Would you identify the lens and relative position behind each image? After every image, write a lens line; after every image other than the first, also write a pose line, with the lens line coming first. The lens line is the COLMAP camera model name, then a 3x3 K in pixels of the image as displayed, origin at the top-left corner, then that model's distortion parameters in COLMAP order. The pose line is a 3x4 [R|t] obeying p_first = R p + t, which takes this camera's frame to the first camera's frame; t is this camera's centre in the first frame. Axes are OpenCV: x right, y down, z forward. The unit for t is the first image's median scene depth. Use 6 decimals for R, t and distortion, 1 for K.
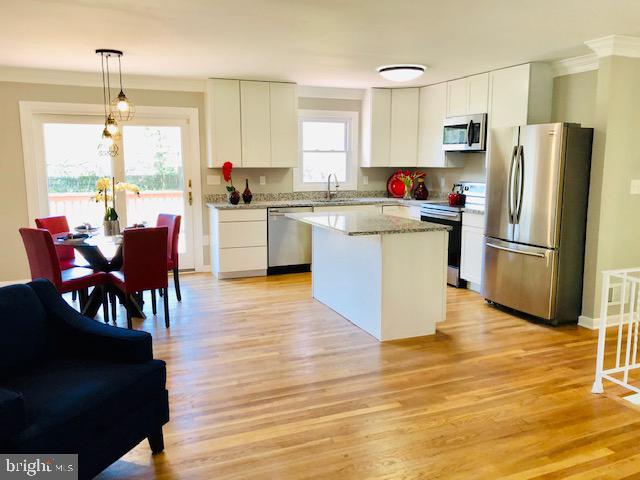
lens RADIAL K [[517.0, 0, 316.4], [0, 517.0, 232.2], [0, 0, 1]] dist [0.013236, -0.013556]
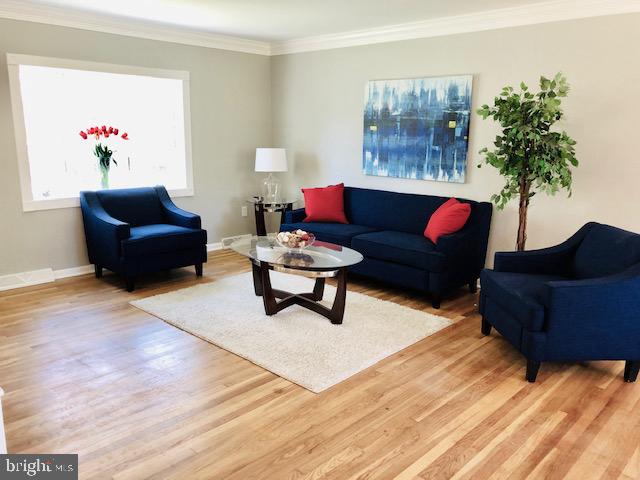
lens RADIAL K [[517.0, 0, 324.2], [0, 517.0, 237.1], [0, 0, 1]] dist [0.013236, -0.013556]
pose [[-0.914902, 0.079865, -0.395697, 0.283449], [-0.056652, 0.945130, 0.321746, -0.119526], [0.399681, 0.316783, -0.860177, 0.868467]]
